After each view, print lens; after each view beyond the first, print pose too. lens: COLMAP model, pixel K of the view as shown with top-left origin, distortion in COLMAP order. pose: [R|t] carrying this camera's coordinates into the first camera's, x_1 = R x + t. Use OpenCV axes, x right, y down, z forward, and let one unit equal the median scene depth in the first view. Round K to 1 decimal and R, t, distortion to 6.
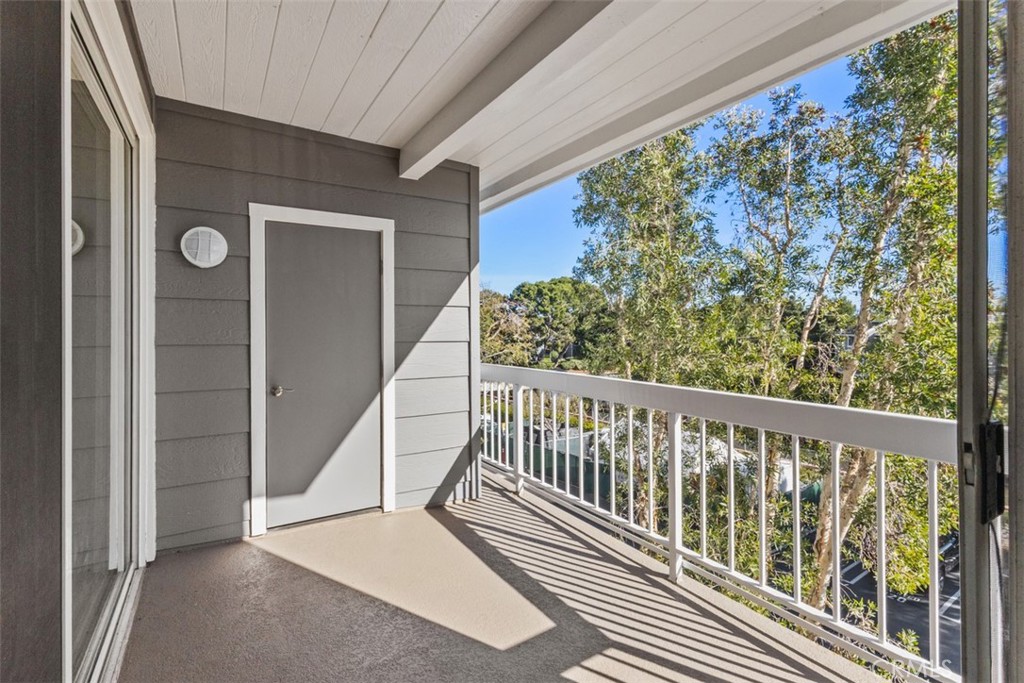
lens RADIAL K [[469.8, 0, 499.0], [0, 469.8, 332.1], [0, 0, 1]] dist [0.004603, 0.000889]
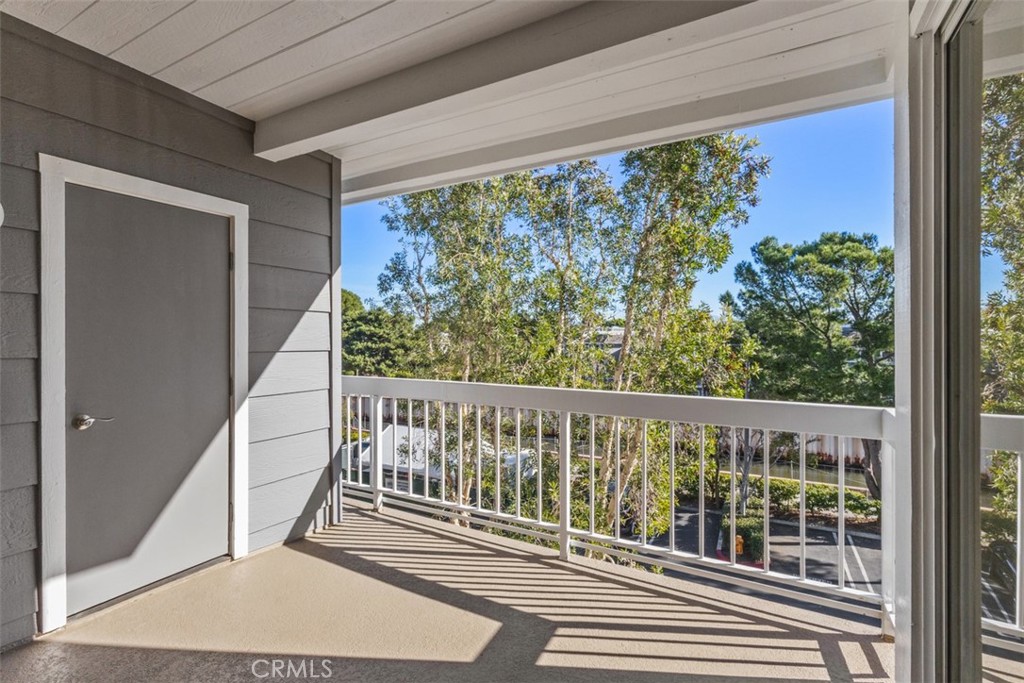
lens RADIAL K [[469.8, 0, 496.7], [0, 469.8, 340.7], [0, 0, 1]] dist [0.004603, 0.000889]
pose [[0.877287, 0.003126, 0.479955, -0.230724], [-0.004186, 0.999991, 0.001139, -0.002169], [-0.479947, -0.003008, 0.877292, 0.056698]]
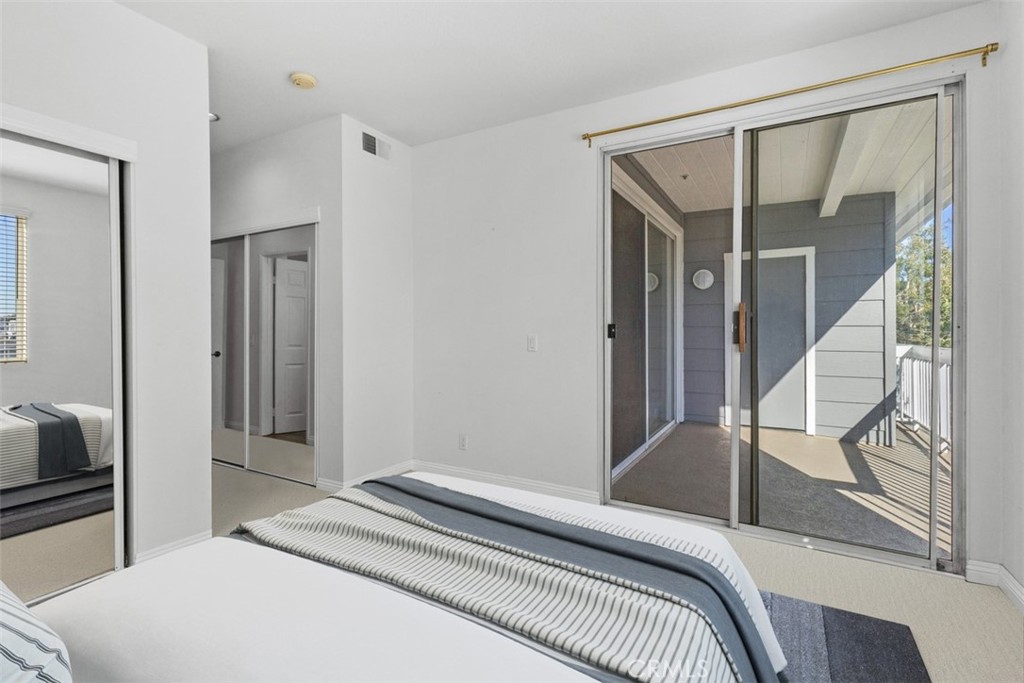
lens RADIAL K [[469.8, 0, 511.3], [0, 469.8, 330.8], [0, 0, 1]] dist [0.004603, 0.000889]
pose [[0.471115, 0.003803, -0.882063, 0.652399], [-0.002634, 0.999992, 0.002905, 0.035223], [0.882068, 0.000955, 0.471122, -0.585599]]
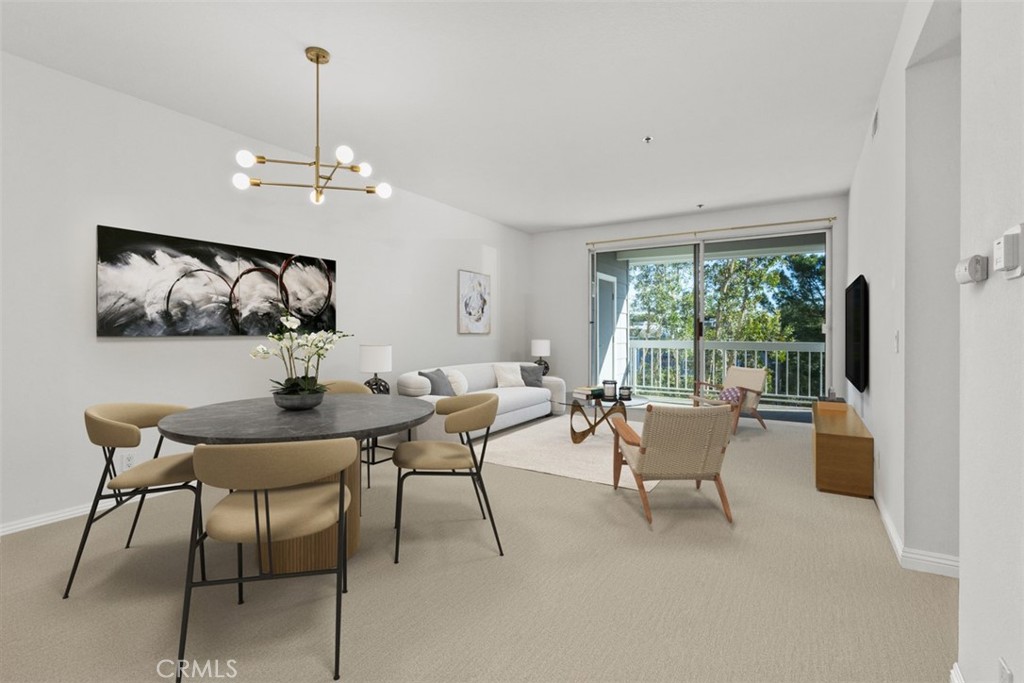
lens RADIAL K [[469.8, 0, 508.8], [0, 469.8, 340.9], [0, 0, 1]] dist [0.004603, 0.000889]
pose [[0.889329, 0.000059, 0.457267, -1.774844], [-0.005434, 0.999931, 0.010439, 0.063646], [-0.457235, -0.011768, 0.889268, -0.875373]]
